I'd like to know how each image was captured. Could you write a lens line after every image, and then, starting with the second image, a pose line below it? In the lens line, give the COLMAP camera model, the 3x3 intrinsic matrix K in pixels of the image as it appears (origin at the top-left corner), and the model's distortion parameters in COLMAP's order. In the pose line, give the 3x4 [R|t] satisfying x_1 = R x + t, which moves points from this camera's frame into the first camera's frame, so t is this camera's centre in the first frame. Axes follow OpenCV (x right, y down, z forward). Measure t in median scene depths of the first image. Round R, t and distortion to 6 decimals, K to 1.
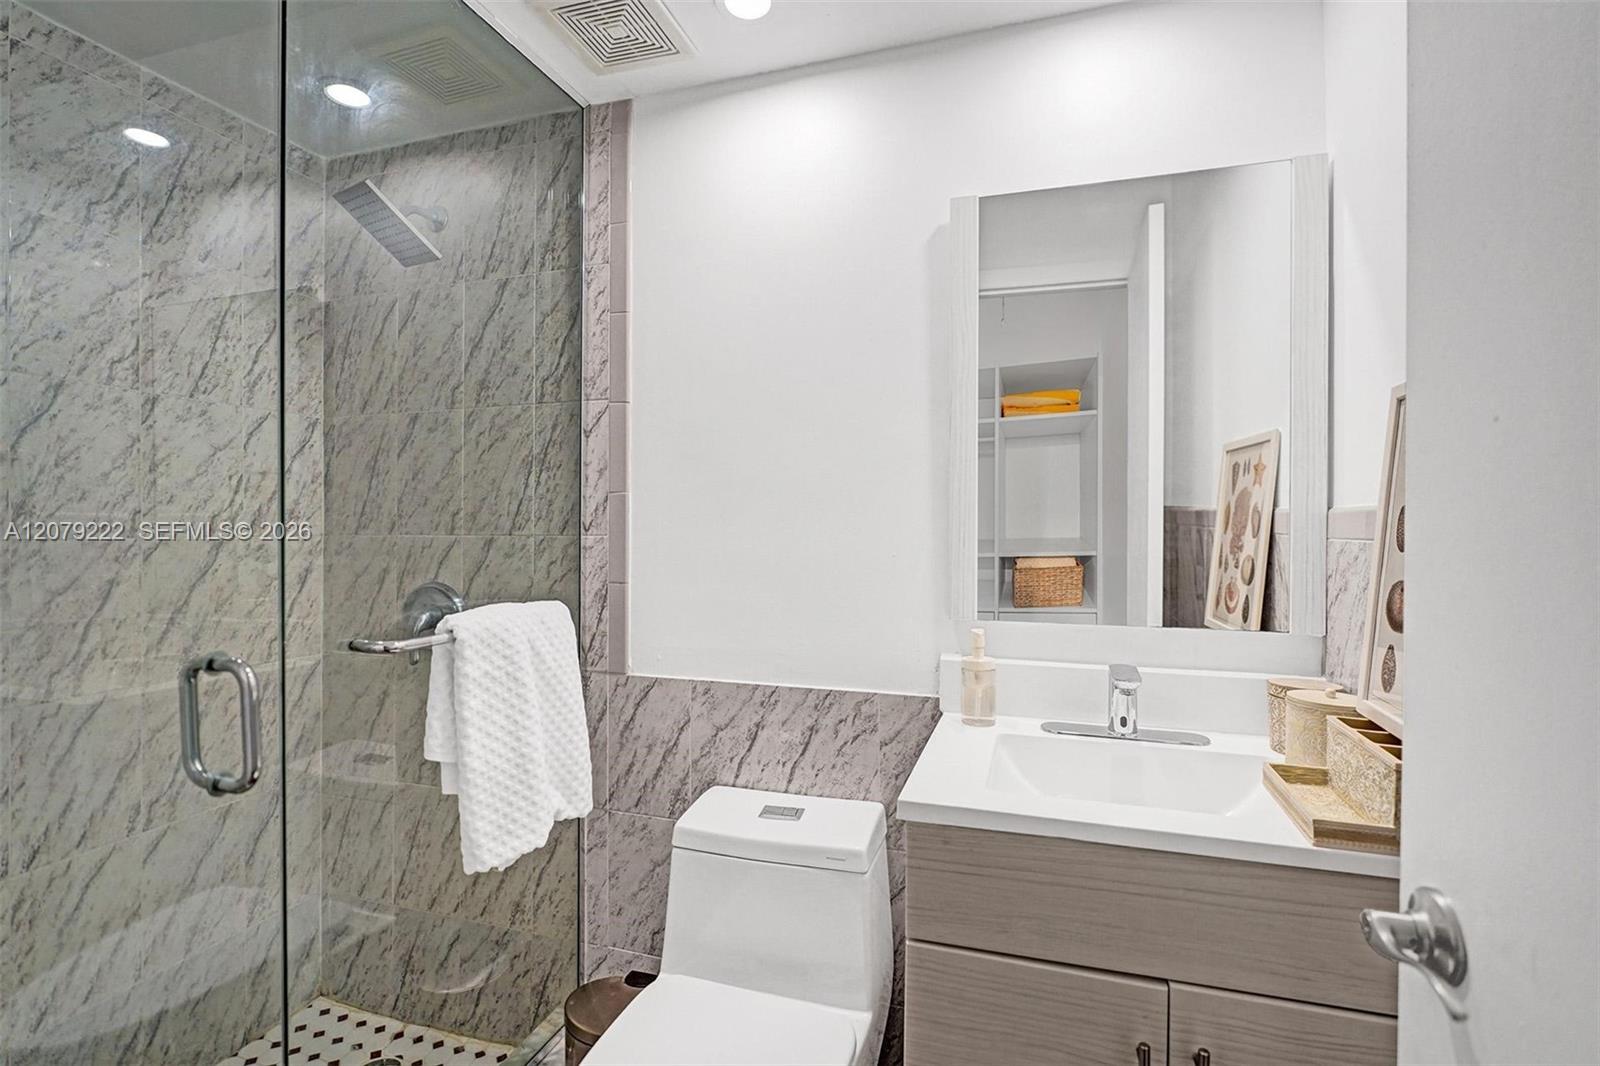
lens RADIAL K [[746.4, 0, 801.8], [0, 746.4, 526.8], [0, 0, 1]] dist [-0.000683, 0.000718]
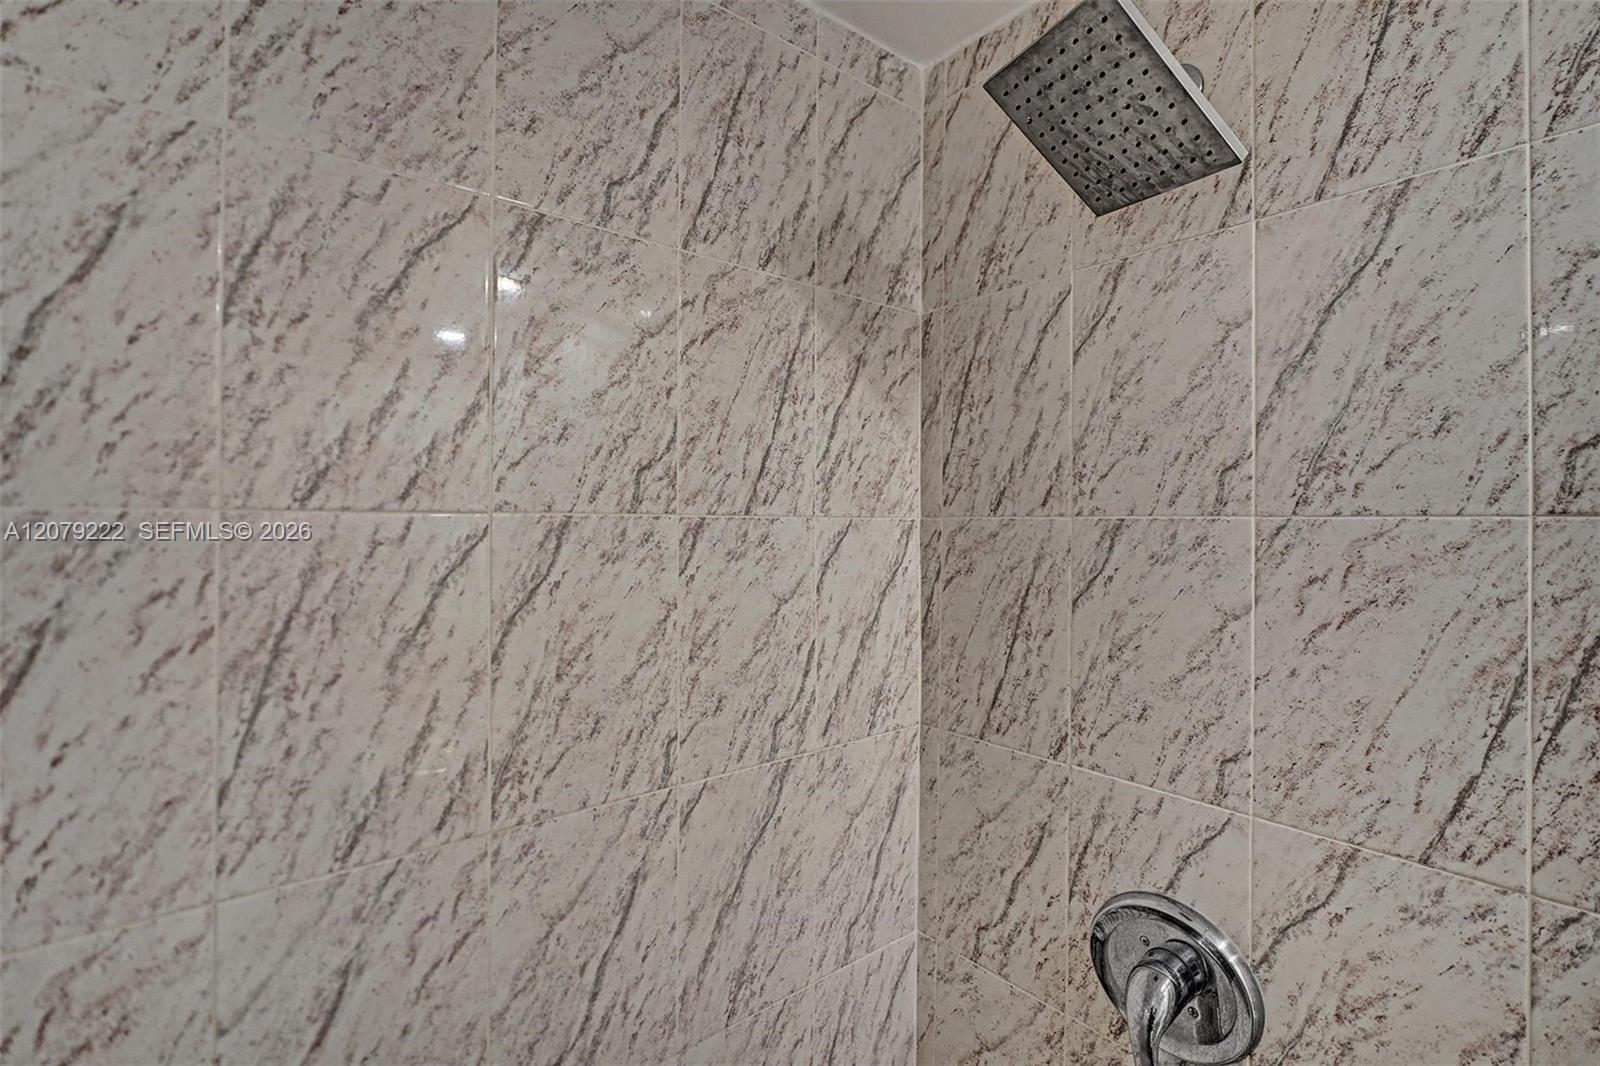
lens RADIAL K [[746.4, 0, 801.8], [0, 746.4, 526.8], [0, 0, 1]] dist [-0.000683, 0.000718]
pose [[0.845956, 0.009946, -0.533160, -0.460093], [-0.006903, 0.999947, 0.007702, -0.159258], [0.533208, -0.002835, 0.845980, 0.520430]]
